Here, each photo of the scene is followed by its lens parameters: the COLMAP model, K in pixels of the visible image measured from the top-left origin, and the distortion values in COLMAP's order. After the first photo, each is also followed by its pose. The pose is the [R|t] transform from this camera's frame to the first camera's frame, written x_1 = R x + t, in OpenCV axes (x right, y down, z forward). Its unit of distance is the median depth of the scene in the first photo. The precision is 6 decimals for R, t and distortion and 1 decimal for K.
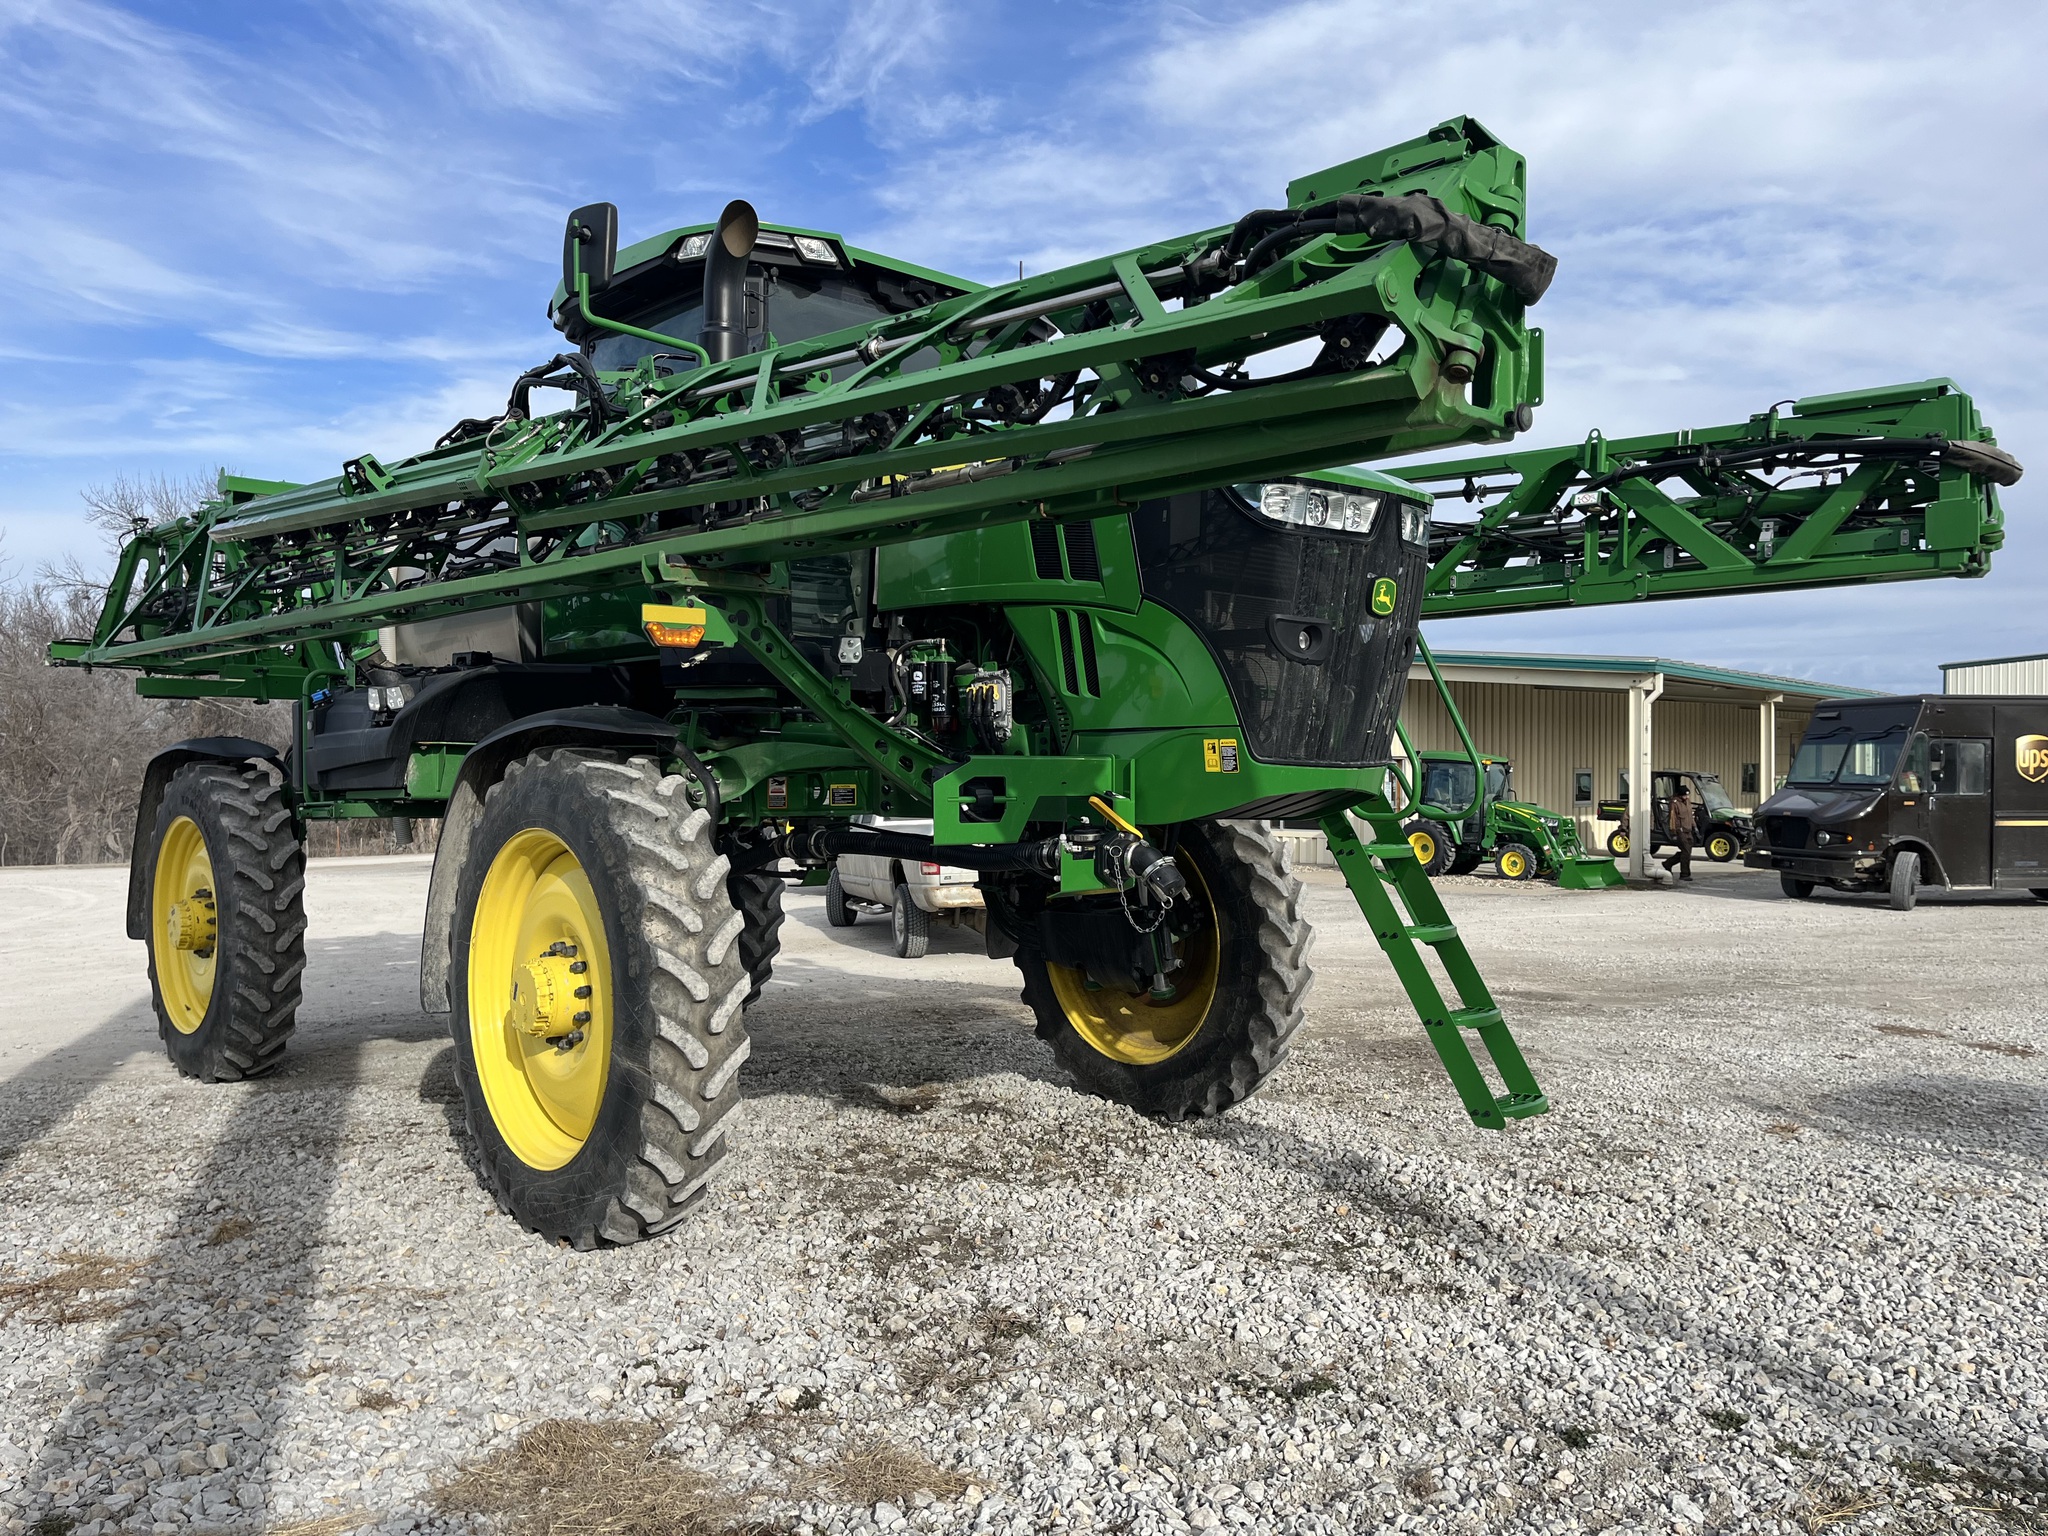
lens RADIAL K [[1571.4, 0, 1028.7], [0, 1571.4, 769.9], [0, 0, 1]] dist [0.059586, -0.082073]
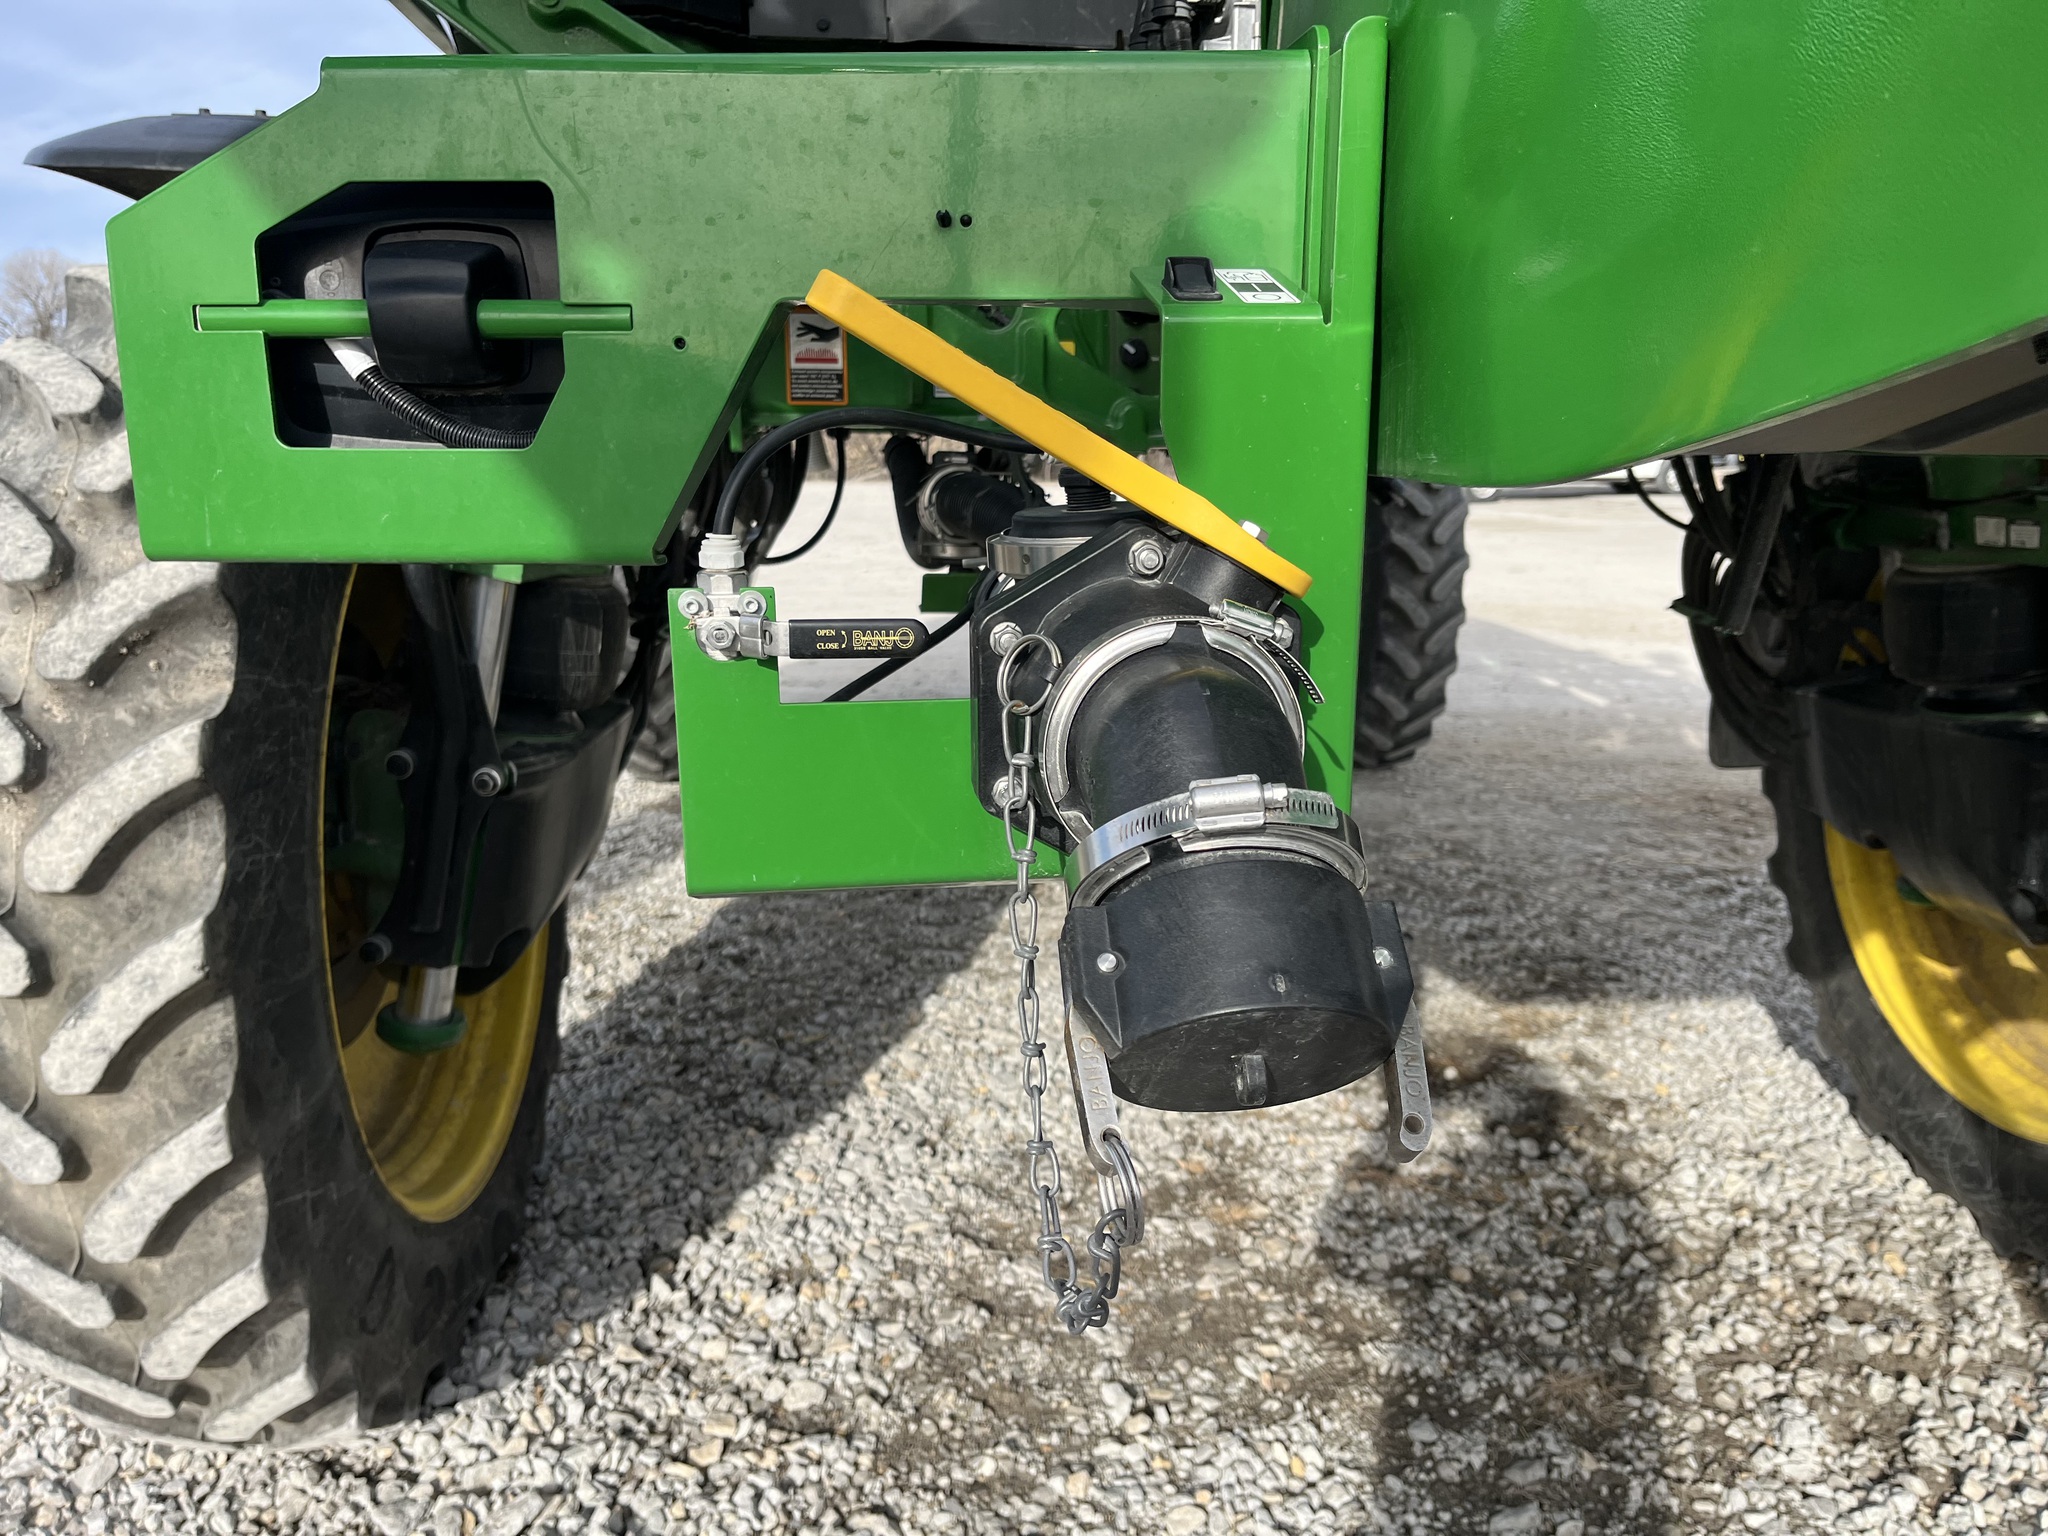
lens RADIAL K [[1571.4, 0, 1027.8], [0, 1571.4, 778.3], [0, 0, 1]] dist [0.059586, -0.082073]
pose [[0.796206, 0.142731, -0.587949, 0.119970], [0.000741, 0.971544, 0.236857, 0.022698], [0.605026, -0.189023, 0.773443, 0.746293]]
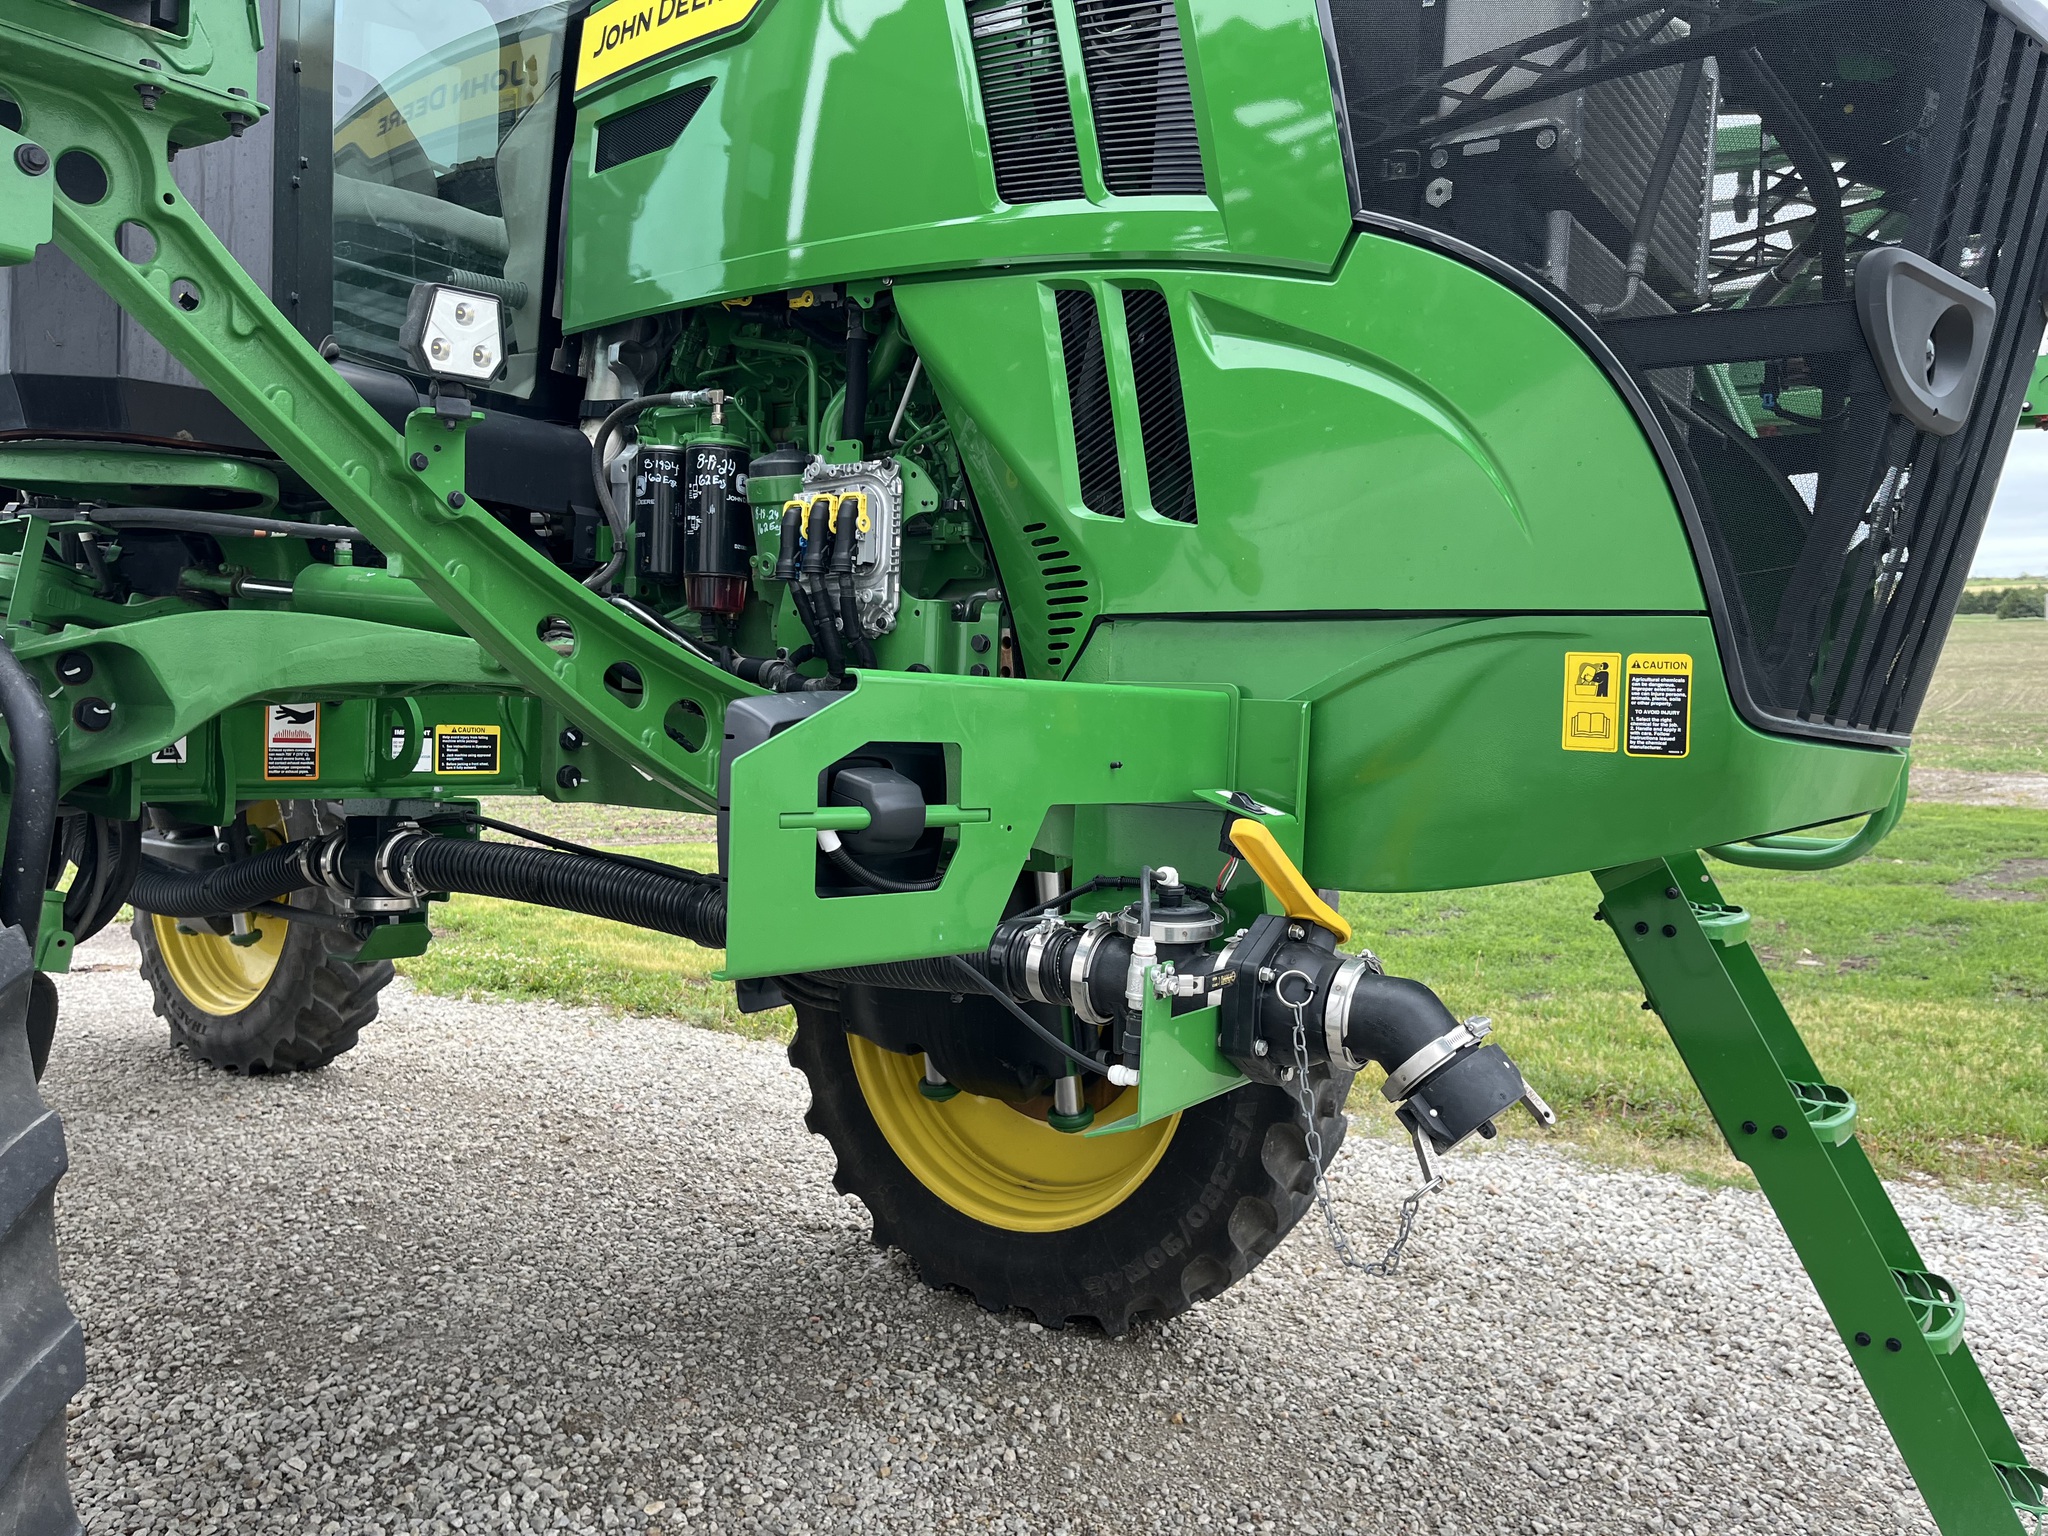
lens RADIAL K [[1571.4, 0, 1007.6], [0, 1571.4, 776.8], [0, 0, 1]] dist [0.059586, -0.082073]
pose [[0.984375, 0.031423, 0.173257, -0.050145], [-0.040450, 0.997988, 0.048818, -0.004006], [-0.171374, -0.055063, 0.983666, 0.585152]]
